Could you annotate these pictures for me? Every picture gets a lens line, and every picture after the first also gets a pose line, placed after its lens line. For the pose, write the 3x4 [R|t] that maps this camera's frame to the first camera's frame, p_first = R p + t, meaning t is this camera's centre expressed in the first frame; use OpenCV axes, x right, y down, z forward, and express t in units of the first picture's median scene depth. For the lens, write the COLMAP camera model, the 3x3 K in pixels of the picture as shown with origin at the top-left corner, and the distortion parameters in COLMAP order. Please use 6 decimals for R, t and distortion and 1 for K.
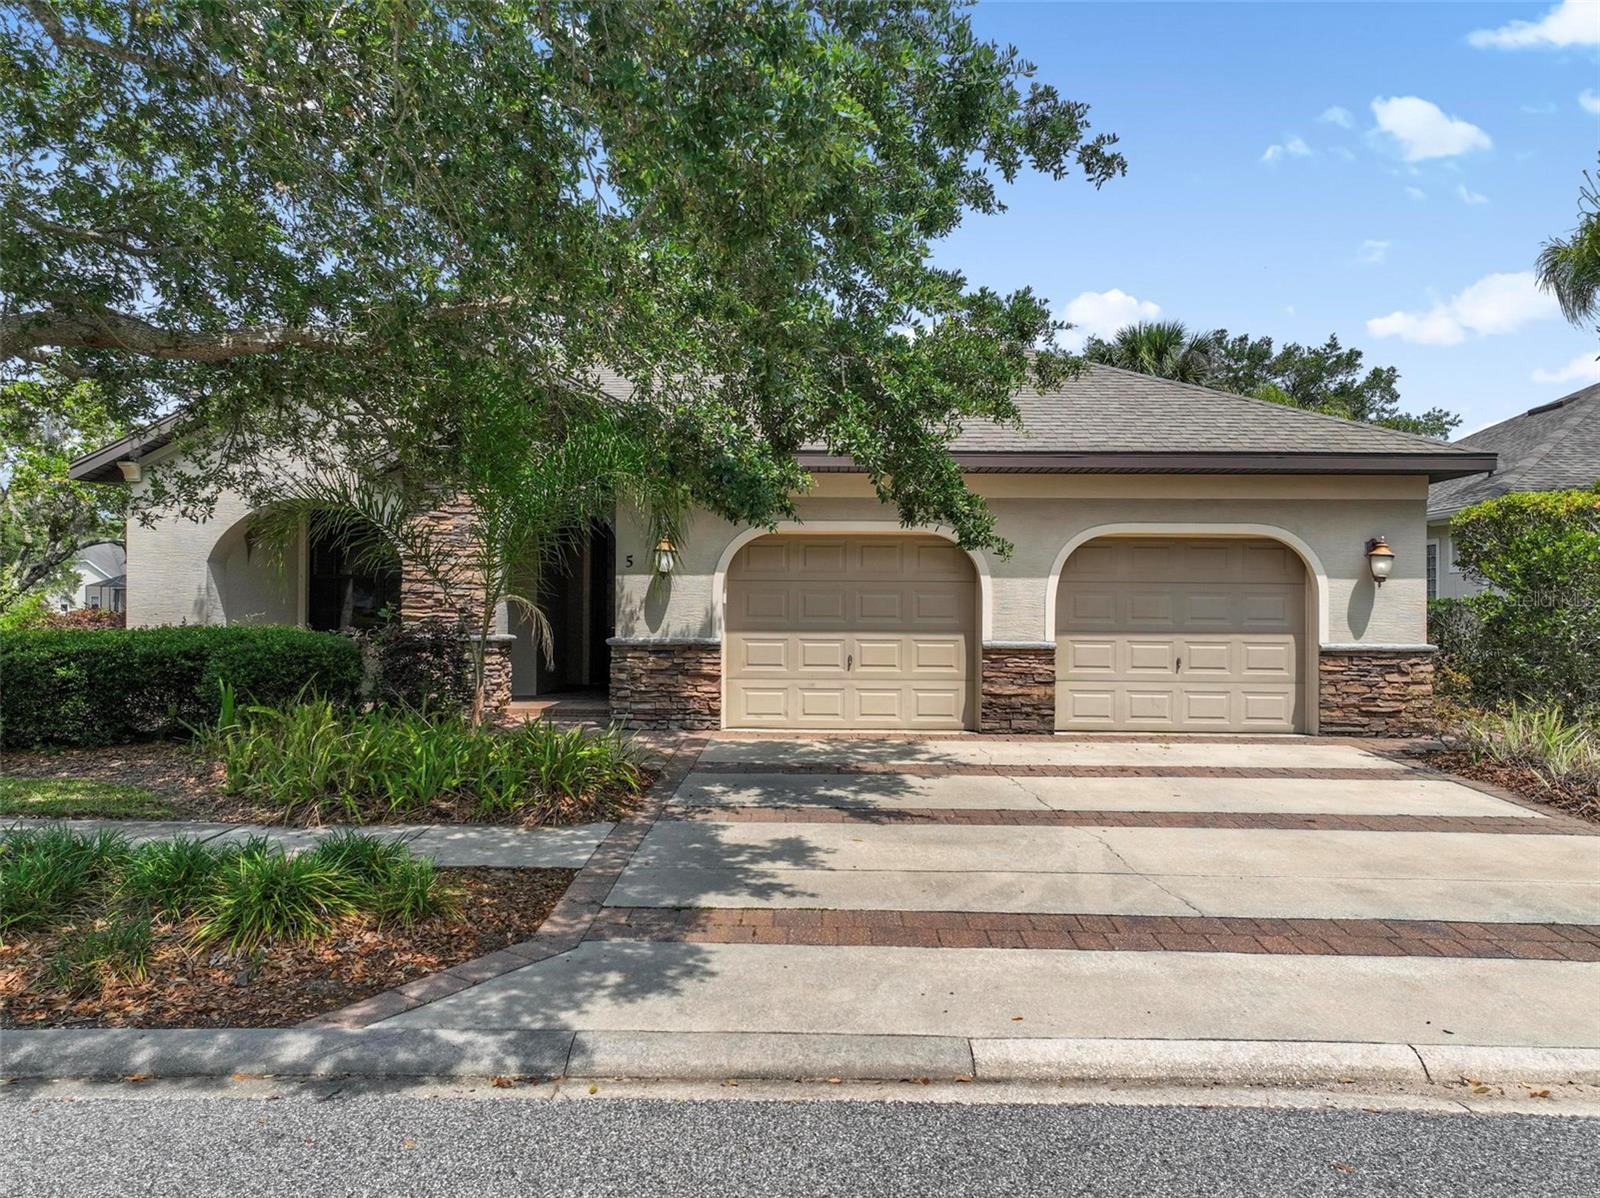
lens RADIAL K [[1128.5, 0, 800.0], [0, 1128.5, 599.0], [0, 0, 1]] dist [-0.006293, 0.024349]
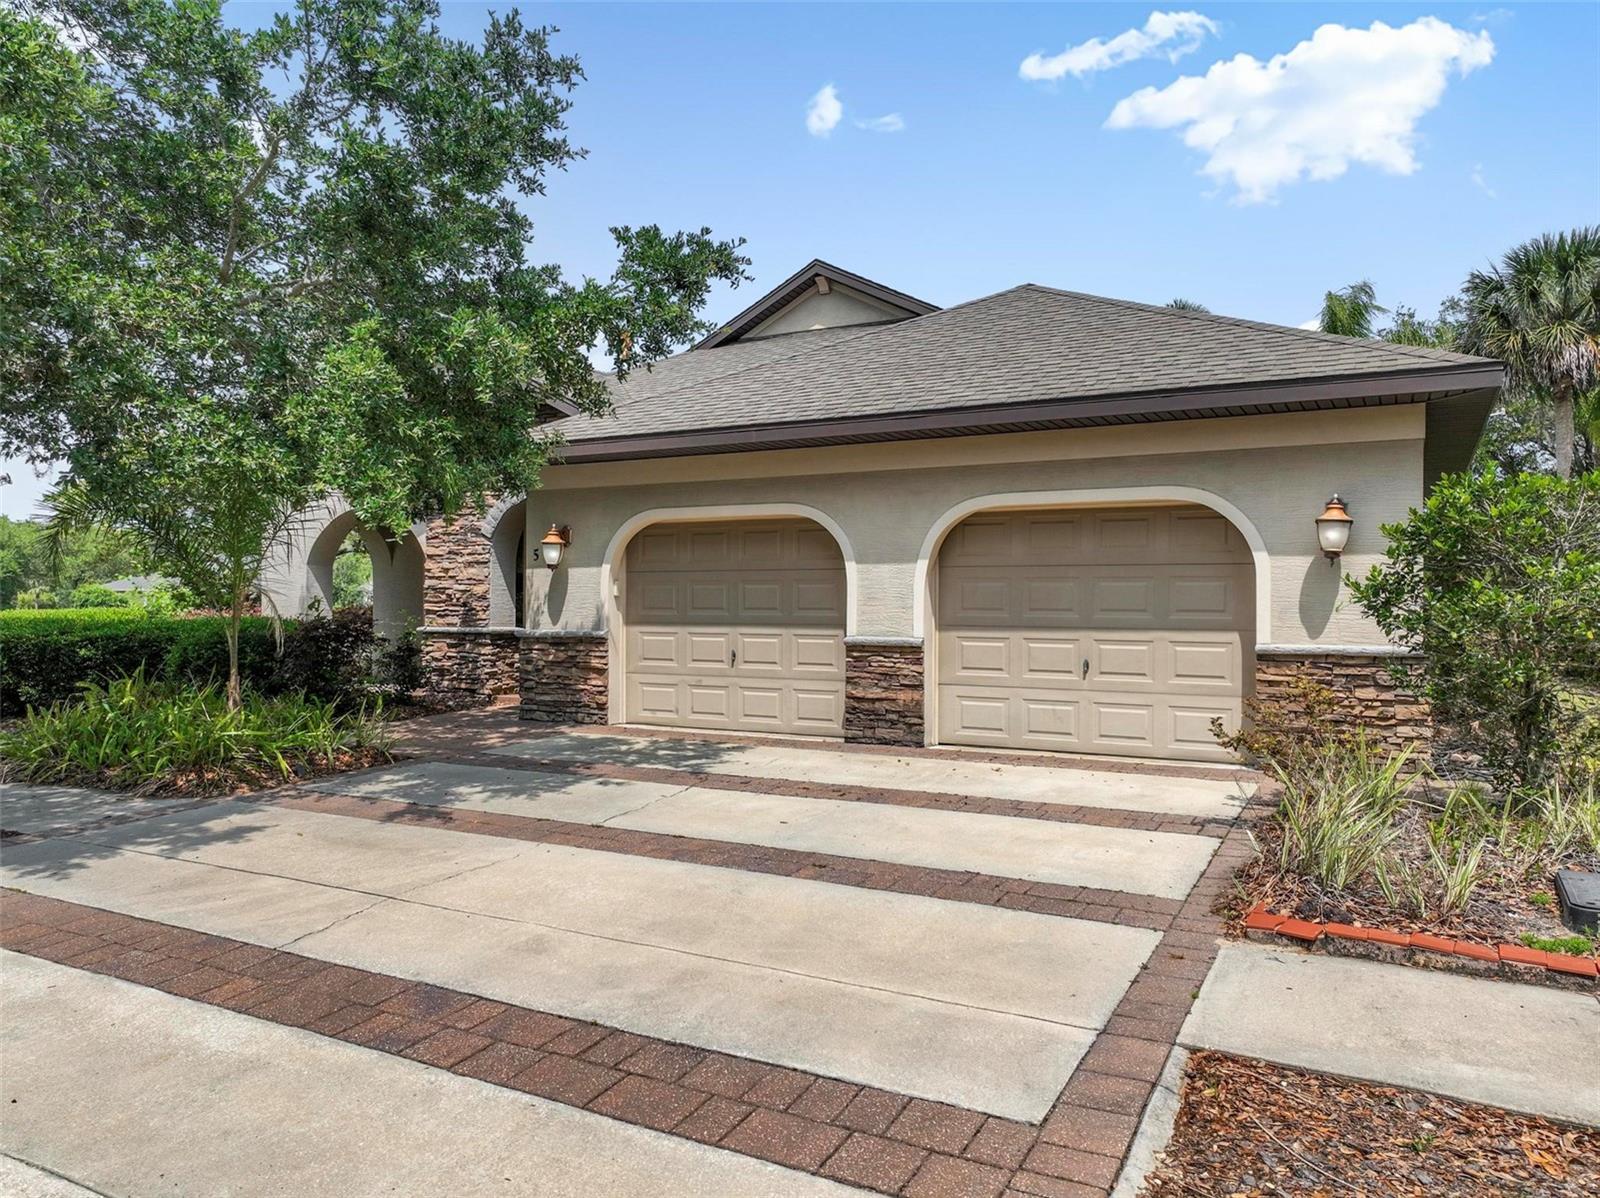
lens RADIAL K [[1128.5, 0, 800.0], [0, 1128.5, 599.0], [0, 0, 1]] dist [-0.006293, 0.024349]
pose [[0.888066, -0.005994, -0.459678, 0.533127], [0.005068, 0.999982, -0.003250, 0.010984], [0.459689, 0.000557, 0.888080, 0.206635]]
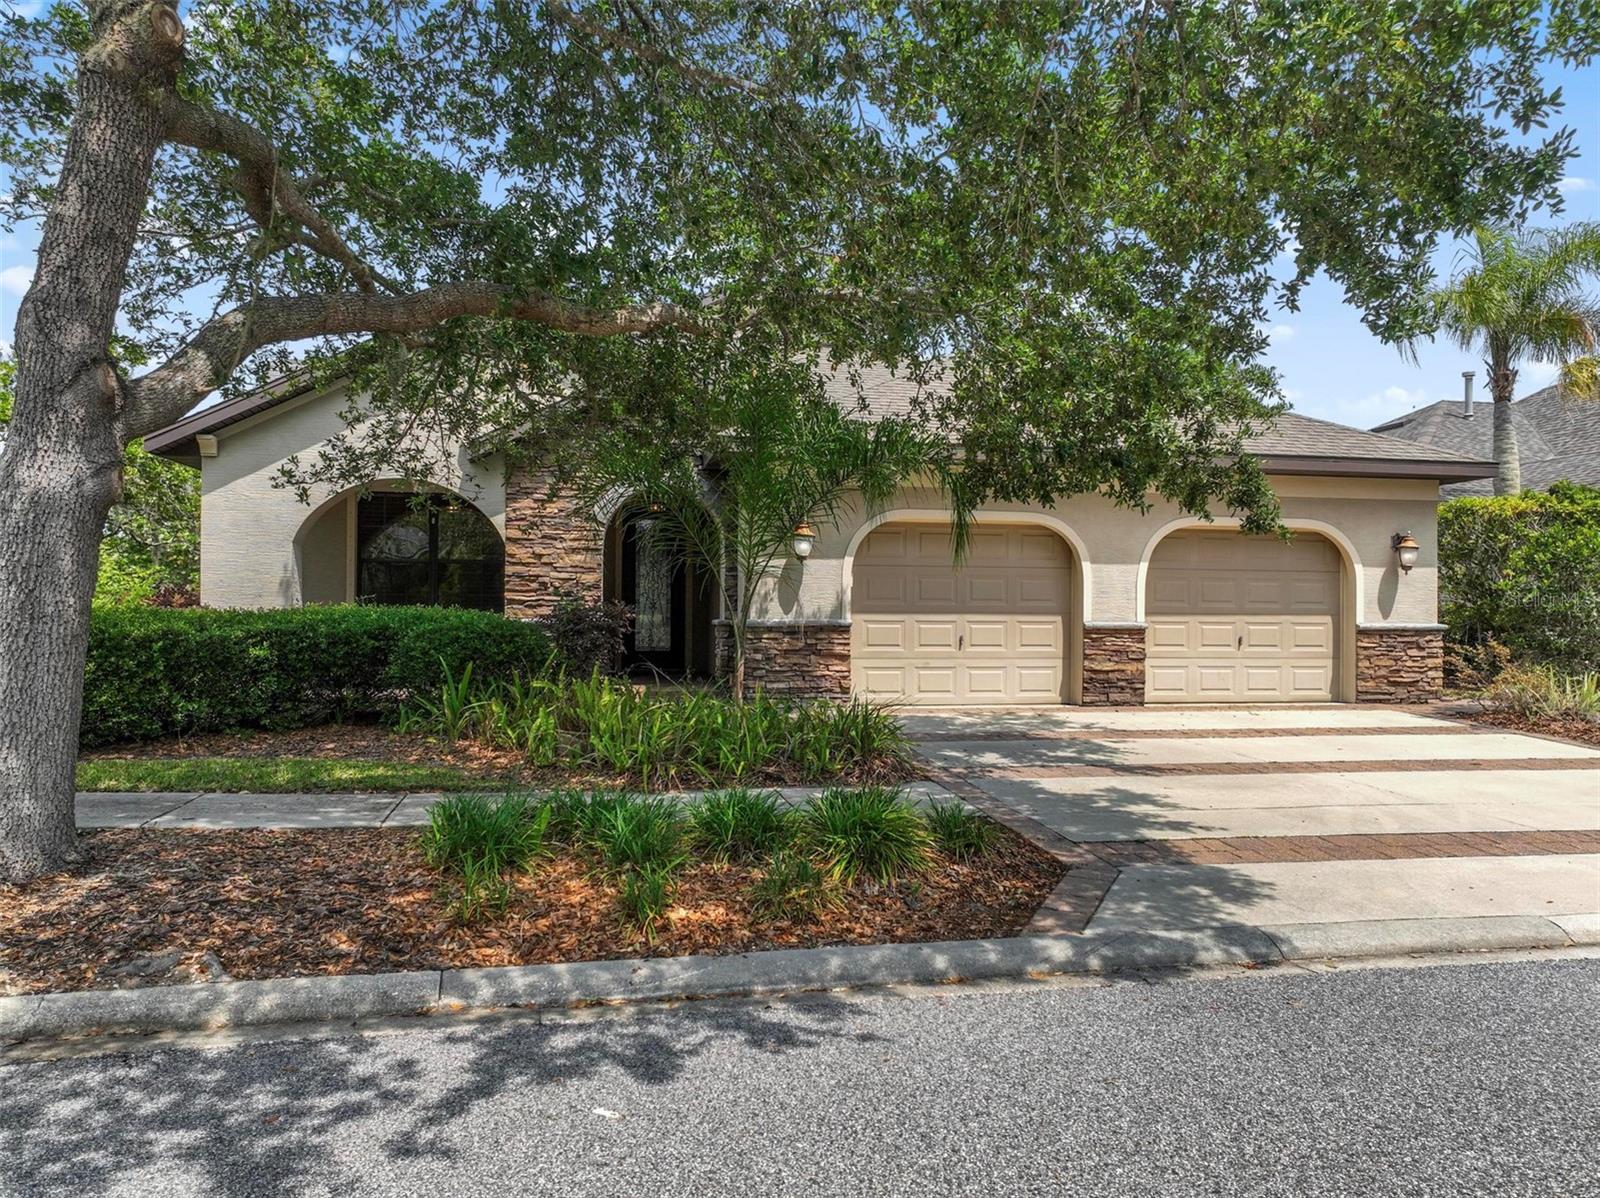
lens RADIAL K [[1128.5, 0, 800.0], [0, 1128.5, 599.0], [0, 0, 1]] dist [-0.006293, 0.024349]
pose [[0.980624, 0.002081, 0.195886, -0.323987], [-0.002021, 0.999998, -0.000508, 0.016219], [-0.195887, 0.000102, 0.980627, -0.021003]]
